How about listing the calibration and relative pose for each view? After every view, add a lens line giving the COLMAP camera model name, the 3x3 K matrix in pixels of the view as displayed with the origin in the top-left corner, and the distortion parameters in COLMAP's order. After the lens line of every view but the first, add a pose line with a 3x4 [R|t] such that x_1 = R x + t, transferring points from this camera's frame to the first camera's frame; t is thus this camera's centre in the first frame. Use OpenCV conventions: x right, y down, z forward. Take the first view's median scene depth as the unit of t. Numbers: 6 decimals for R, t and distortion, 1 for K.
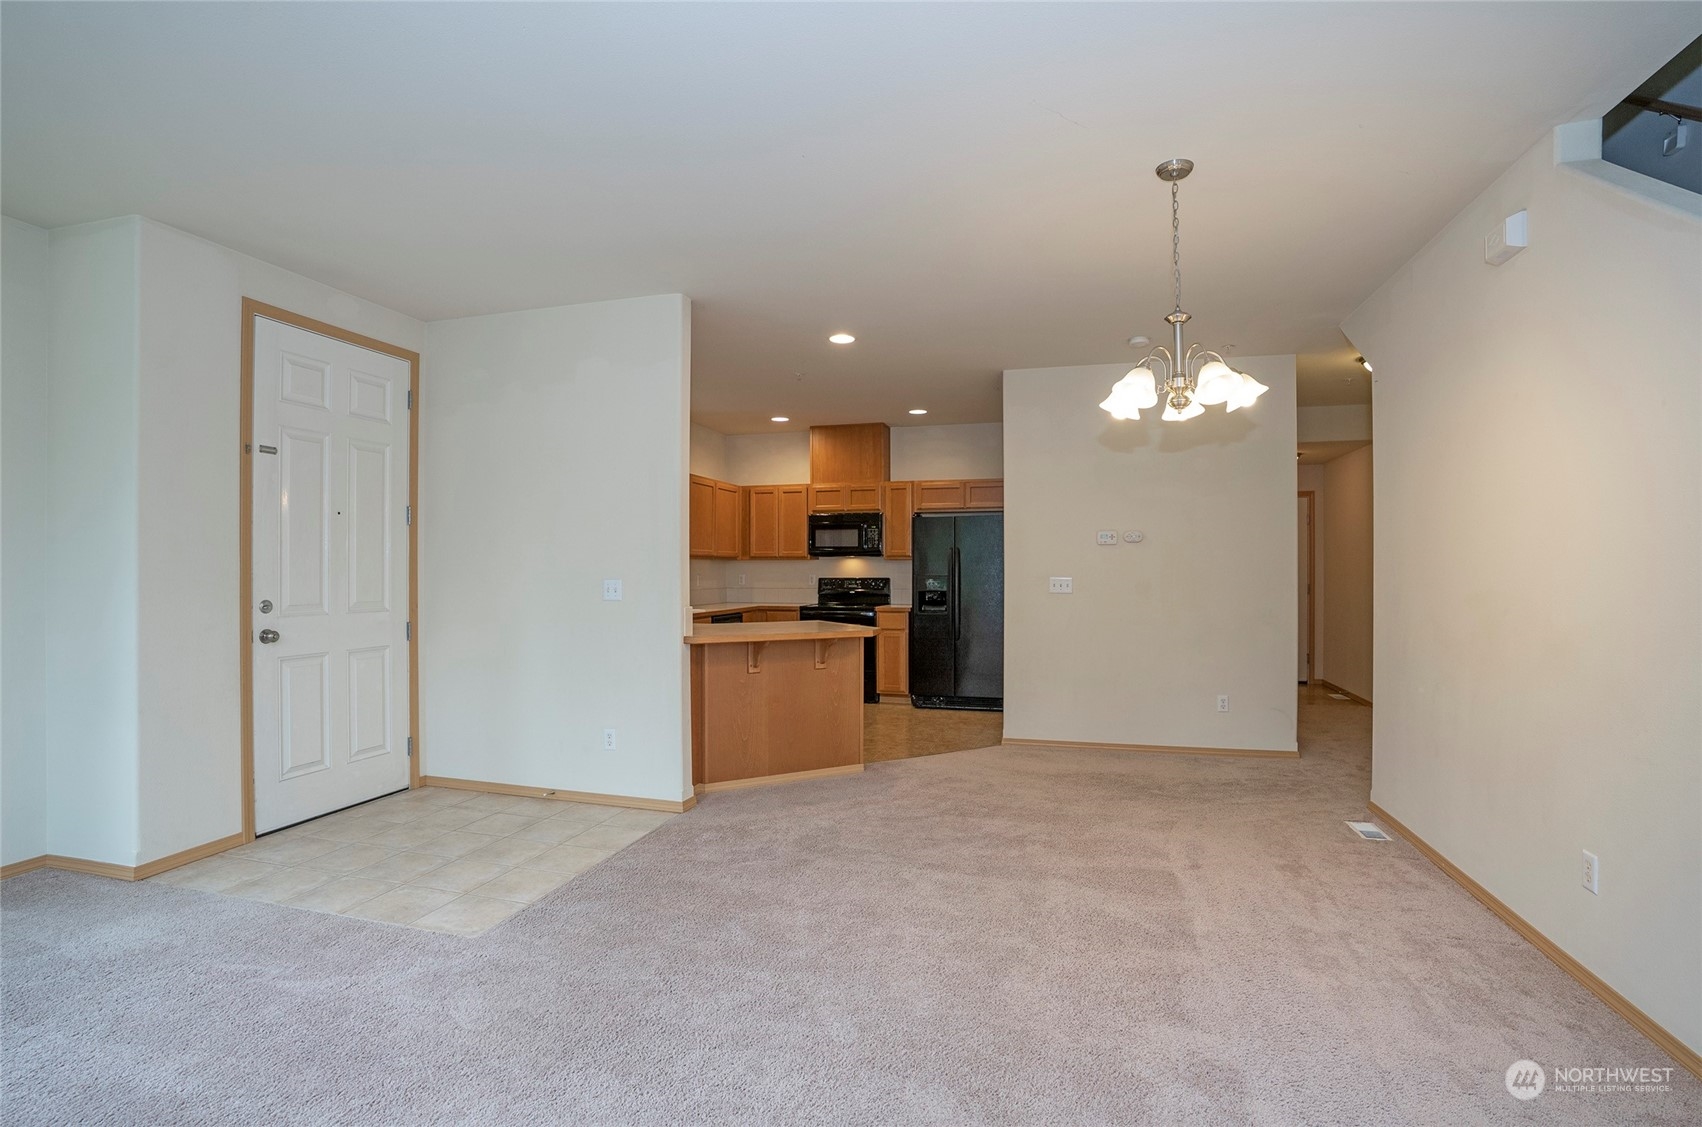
lens RADIAL K [[805.2, 0, 851.9], [0, 805.2, 560.6], [0, 0, 1]] dist [-0.074872, 0.030714]
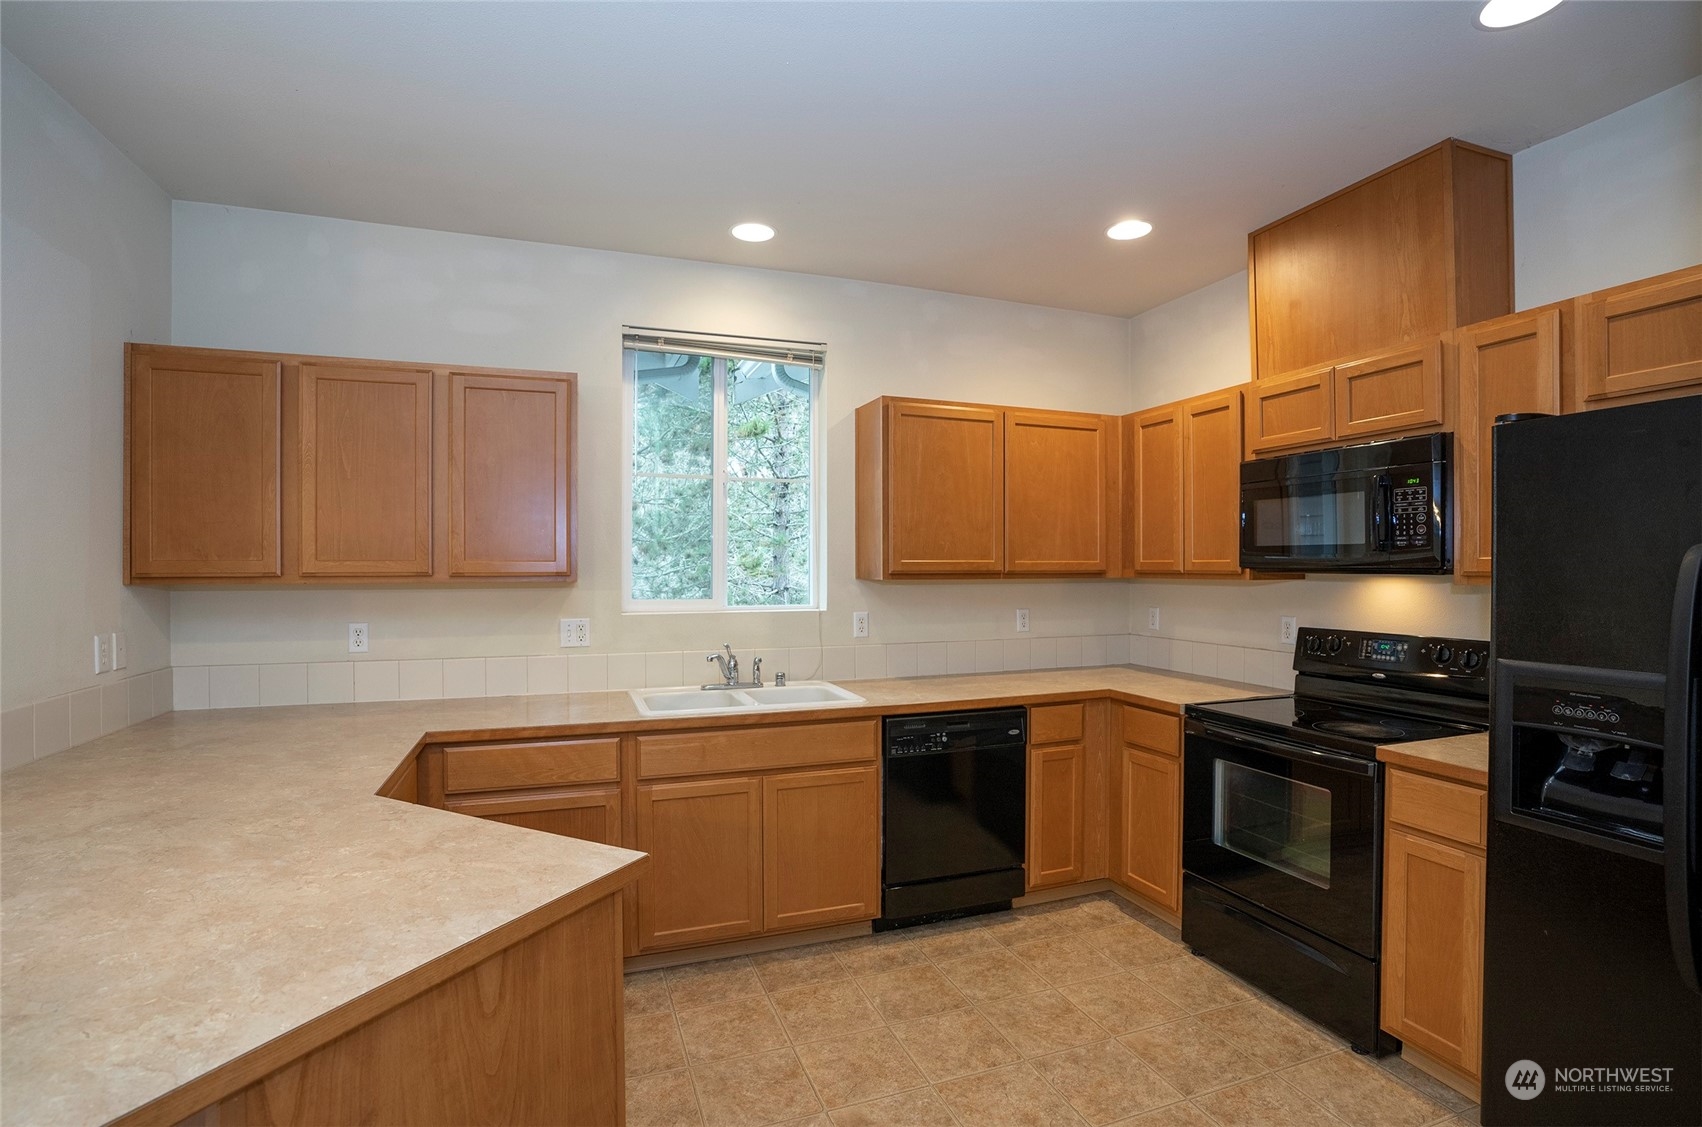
lens RADIAL K [[793.7, 0, 845.9], [0, 793.7, 569.7], [0, 0, 1]] dist [-0.074482, 0.029257]
pose [[0.584817, 0.004622, -0.811152, 0.252052], [0.009156, 0.999882, 0.012299, -0.023768], [0.811113, -0.014619, 0.584706, 1.168653]]
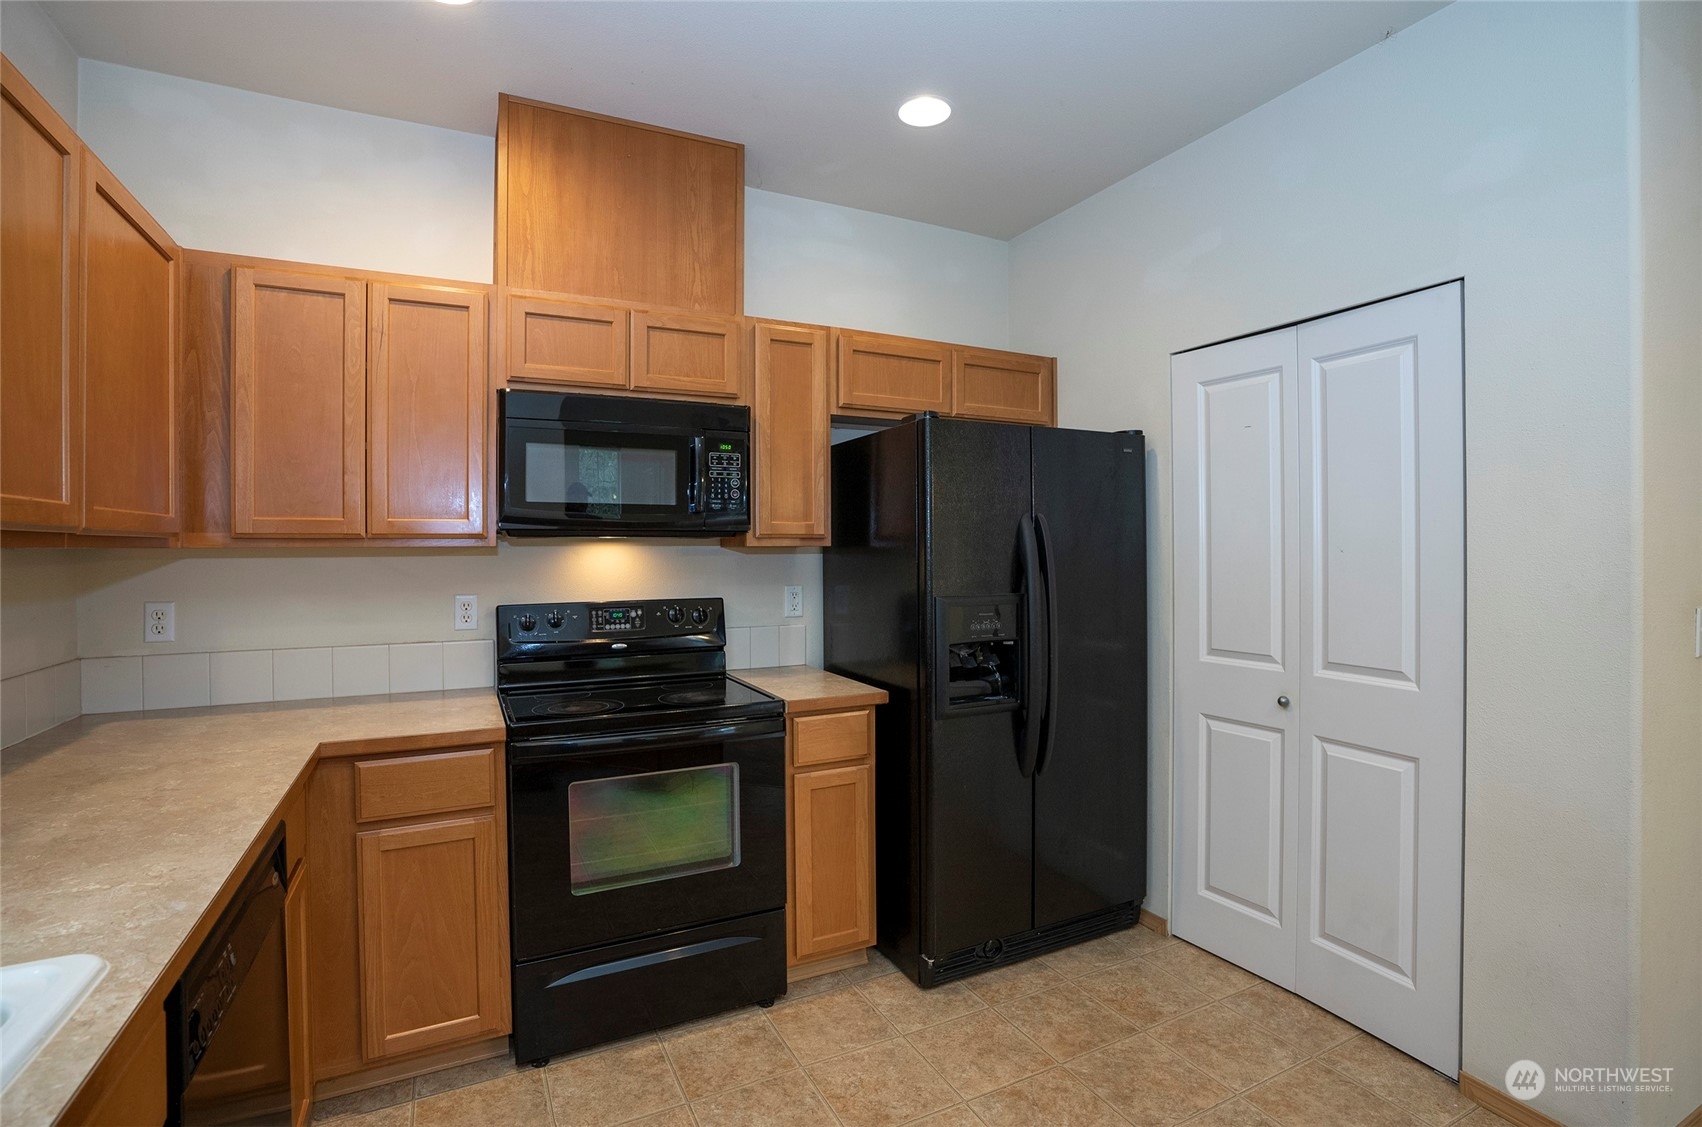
lens RADIAL K [[800.2, 0, 855.4], [0, 800.2, 550.1], [0, 0, 1]] dist [-0.074546, 0.030002]
pose [[0.735853, -0.004116, 0.677129, -0.277126], [-0.003191, 0.999949, 0.009547, -0.006160], [-0.677134, -0.009186, 0.735802, 1.312243]]
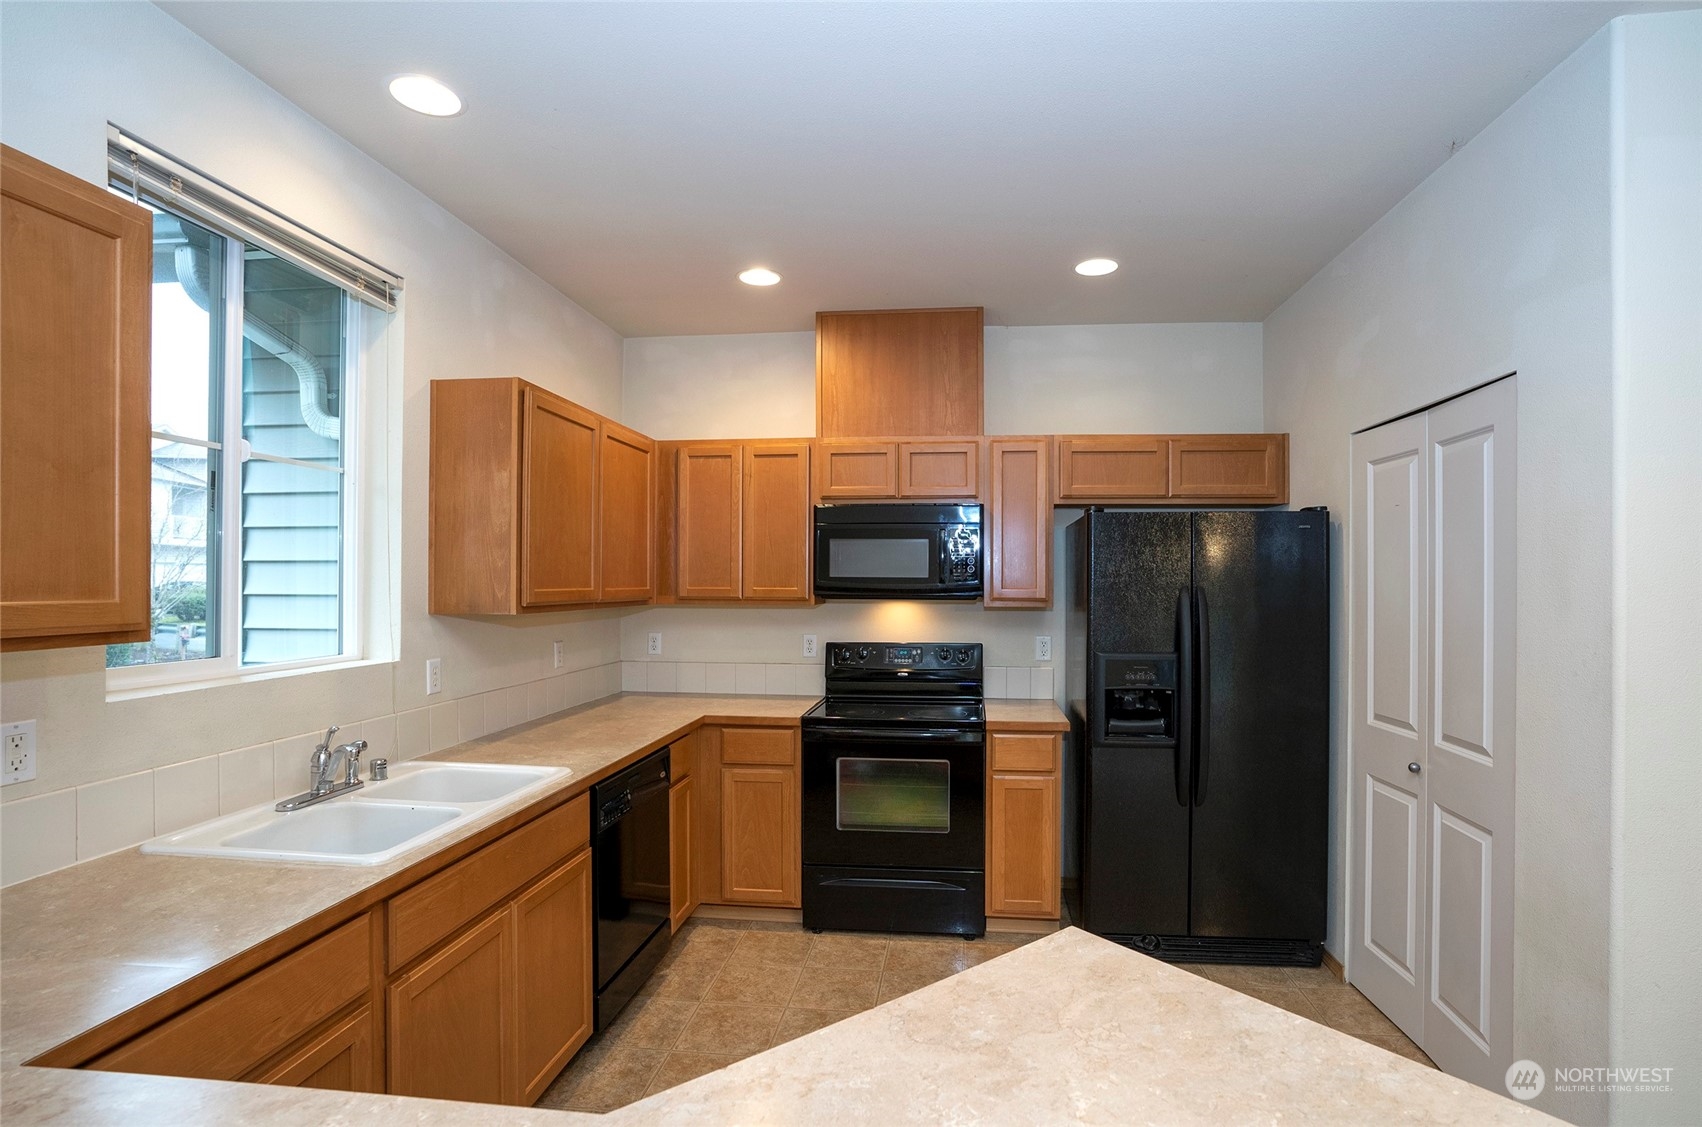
lens RADIAL K [[824.7, 0, 884.5], [0, 824.7, 579.6], [0, 0, 1]] dist [-0.071613, 0.034347]
pose [[0.984605, 0.004532, 0.174735, -0.176260], [-0.006091, 0.999946, 0.008385, -0.036920], [-0.174688, -0.009320, 0.984580, 1.001389]]
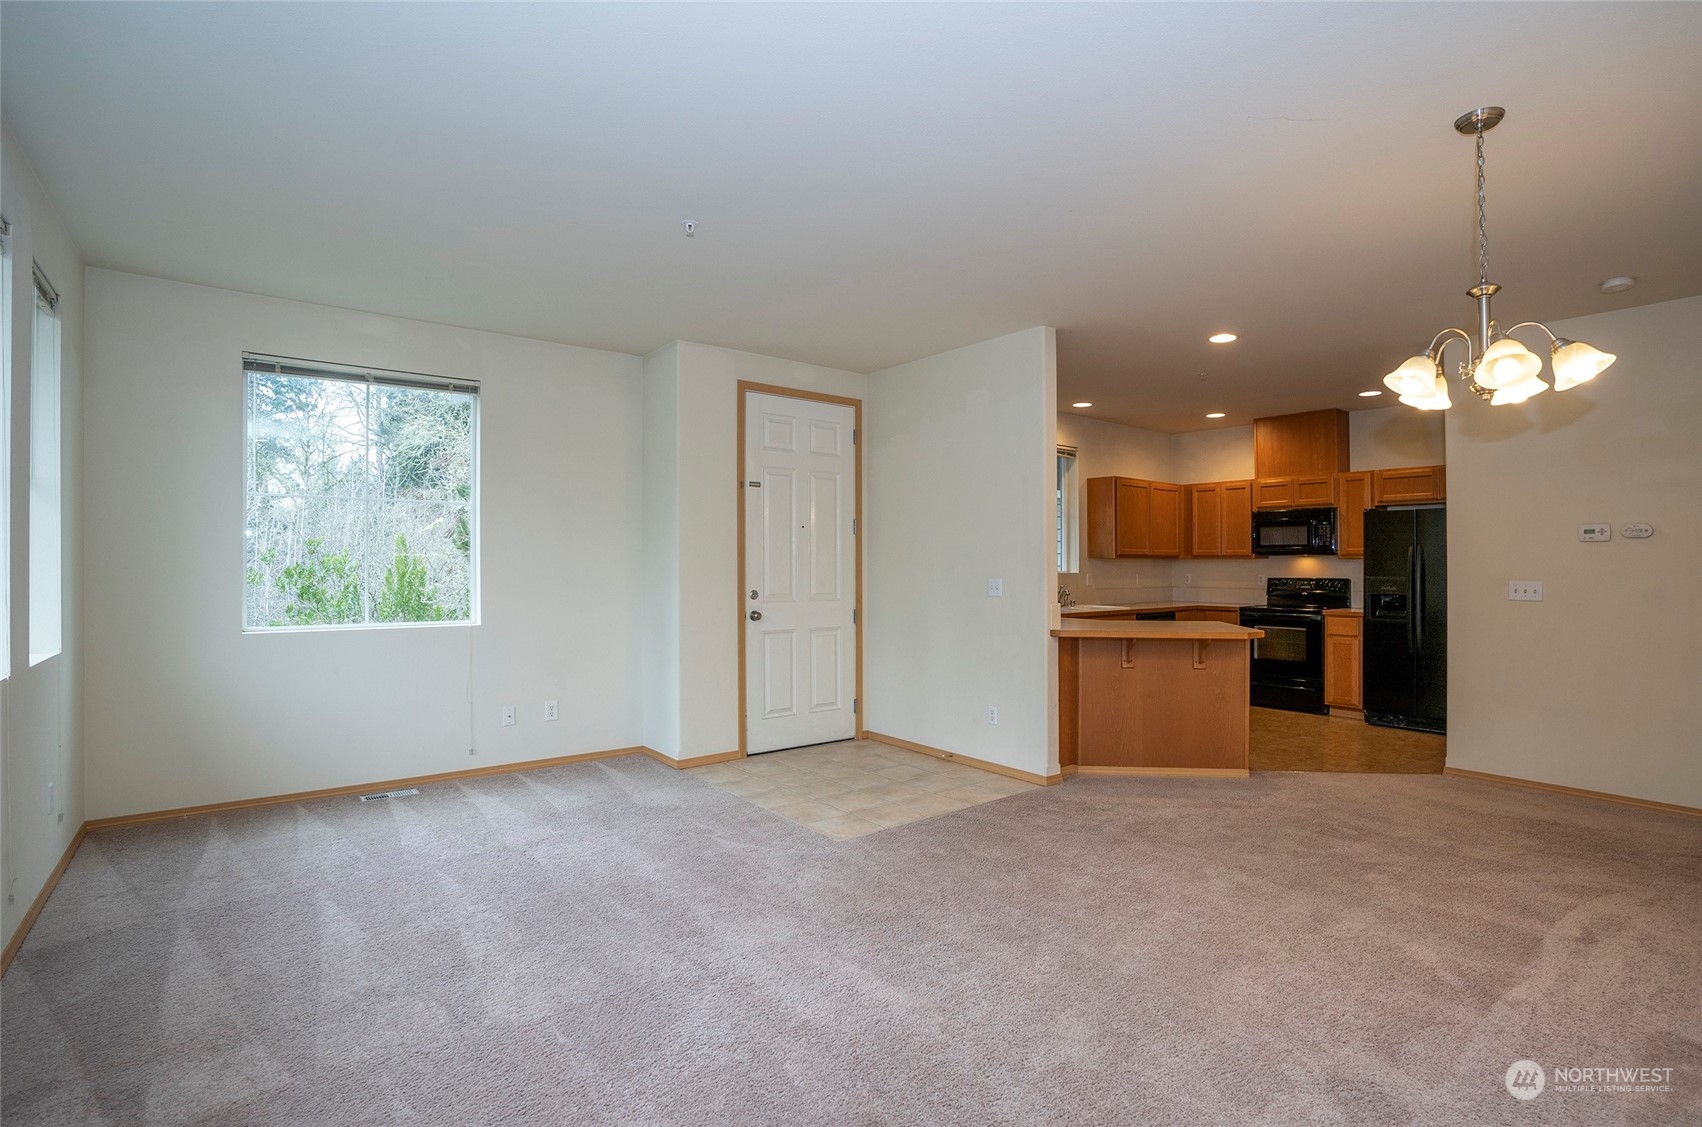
lens RADIAL K [[807.2, 0, 861.2], [0, 807.2, 558.1], [0, 0, 1]] dist [-0.078760, 0.031524]
pose [[0.809160, -0.001691, -0.587586, 0.228113], [0.002879, 0.999995, 0.001088, -0.007831], [0.587581, -0.002572, 0.809161, -0.063520]]
